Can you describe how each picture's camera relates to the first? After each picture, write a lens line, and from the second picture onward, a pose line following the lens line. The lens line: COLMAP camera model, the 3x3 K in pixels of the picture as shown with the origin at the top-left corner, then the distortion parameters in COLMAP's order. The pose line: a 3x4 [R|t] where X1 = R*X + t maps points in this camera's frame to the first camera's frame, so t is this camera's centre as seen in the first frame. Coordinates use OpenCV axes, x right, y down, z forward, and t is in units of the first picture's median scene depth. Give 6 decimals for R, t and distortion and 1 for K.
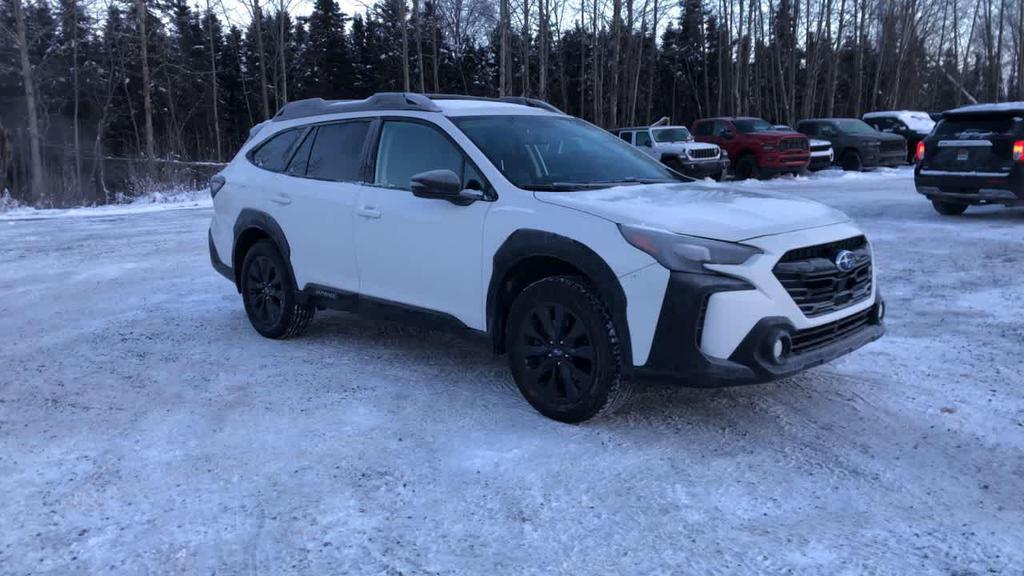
lens RADIAL K [[833.8, 0, 512.5], [0, 833.8, 290.5], [0, 0, 1]] dist [0.035064, -0.022663]
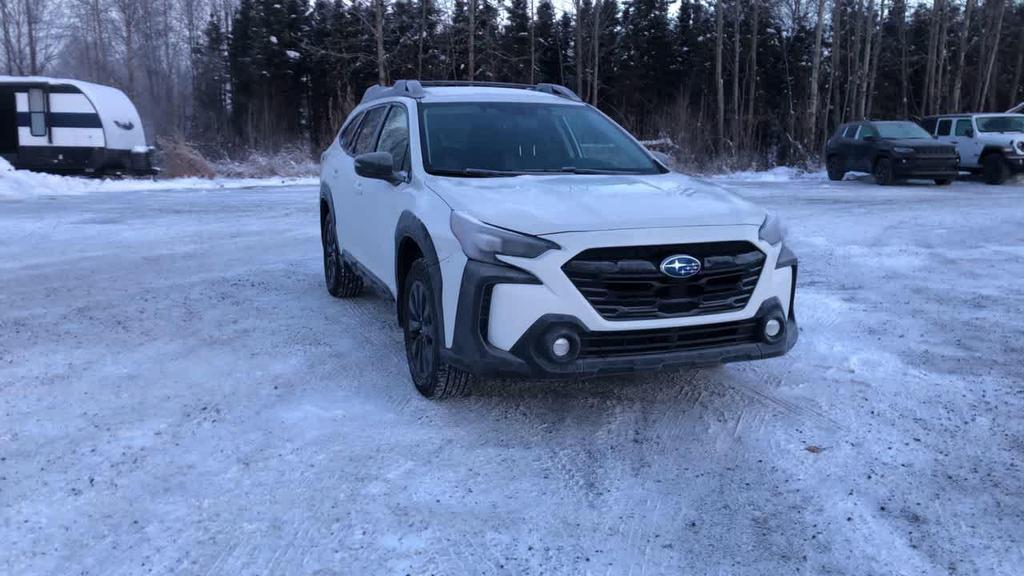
lens RADIAL K [[833.8, 0, 509.8], [0, 833.8, 286.0], [0, 0, 1]] dist [0.035064, -0.022663]
pose [[0.911995, 0.098671, -0.398157, 0.521496], [-0.092744, 0.995103, 0.034171, -0.024011], [0.399579, 0.005763, 0.916681, 0.071408]]
